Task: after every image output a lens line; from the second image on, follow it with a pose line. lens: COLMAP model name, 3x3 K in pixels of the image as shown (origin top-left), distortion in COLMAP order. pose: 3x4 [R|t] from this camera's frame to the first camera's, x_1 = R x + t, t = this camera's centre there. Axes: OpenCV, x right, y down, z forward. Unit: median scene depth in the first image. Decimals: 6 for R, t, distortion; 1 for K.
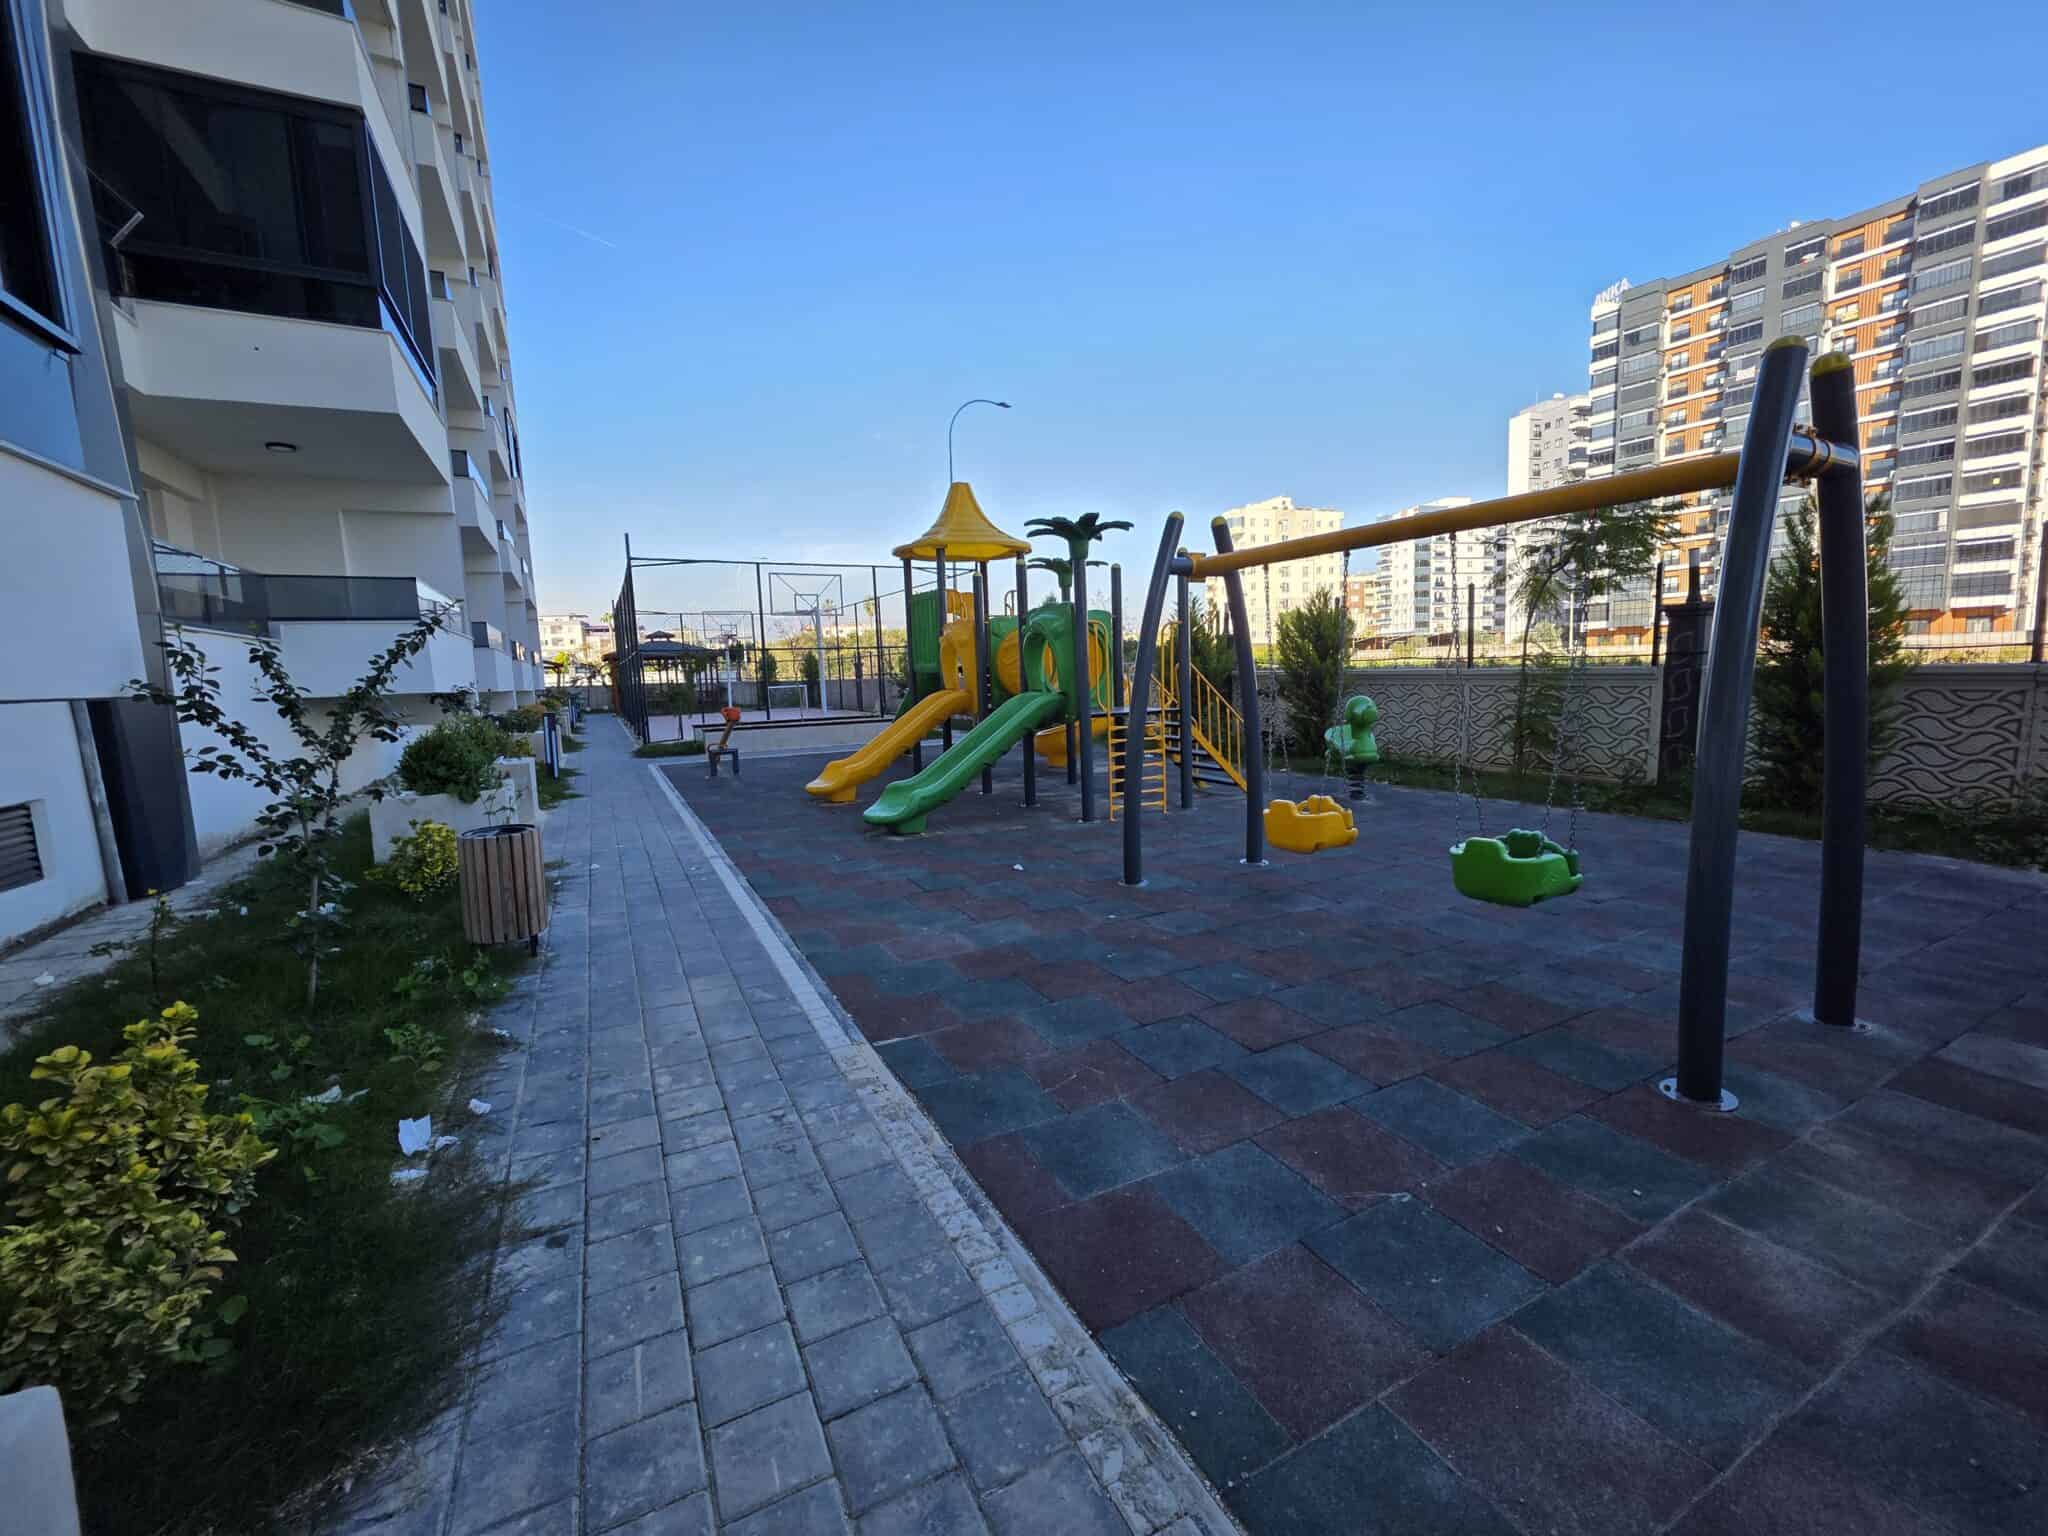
lens RADIAL K [[814.8, 0, 1031.1], [0, 814.8, 763.0], [0, 0, 1]] dist [0.000373, 0.000050]
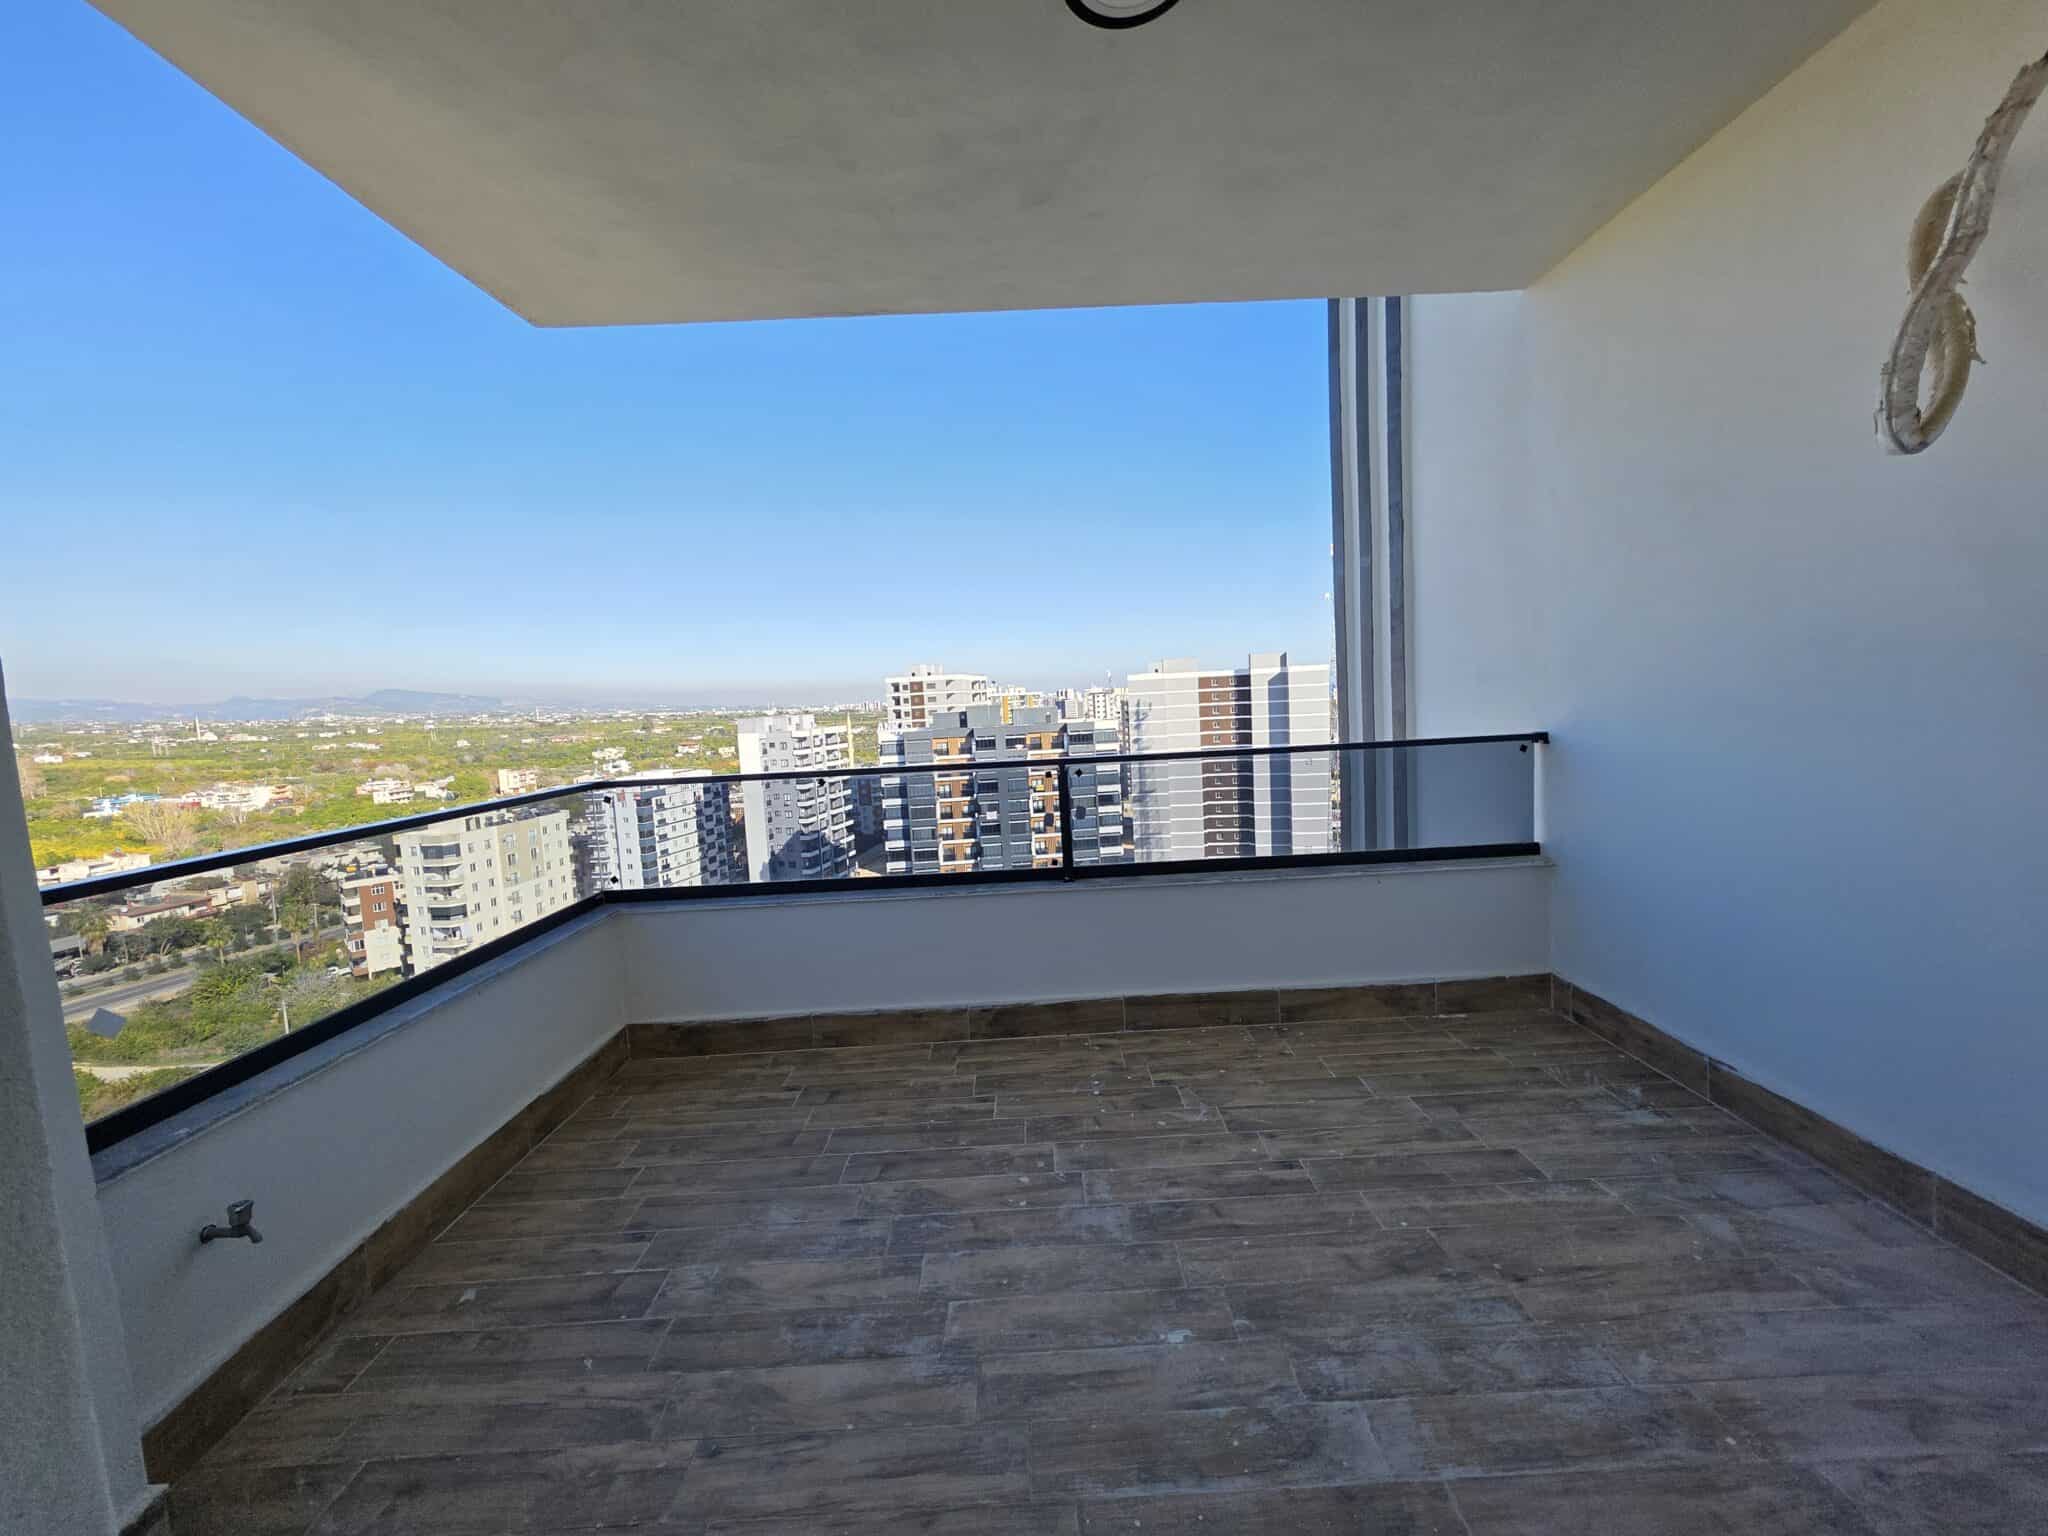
lens RADIAL K [[814.8, 0, 1031.1], [0, 814.8, 763.0], [0, 0, 1]] dist [0.000373, 0.000050]
pose [[0.460575, -0.057408, 0.885762, -0.281246], [0.134380, 0.990914, -0.005651, -0.506621], [-0.877389, 0.121632, 0.464105, 0.271057]]
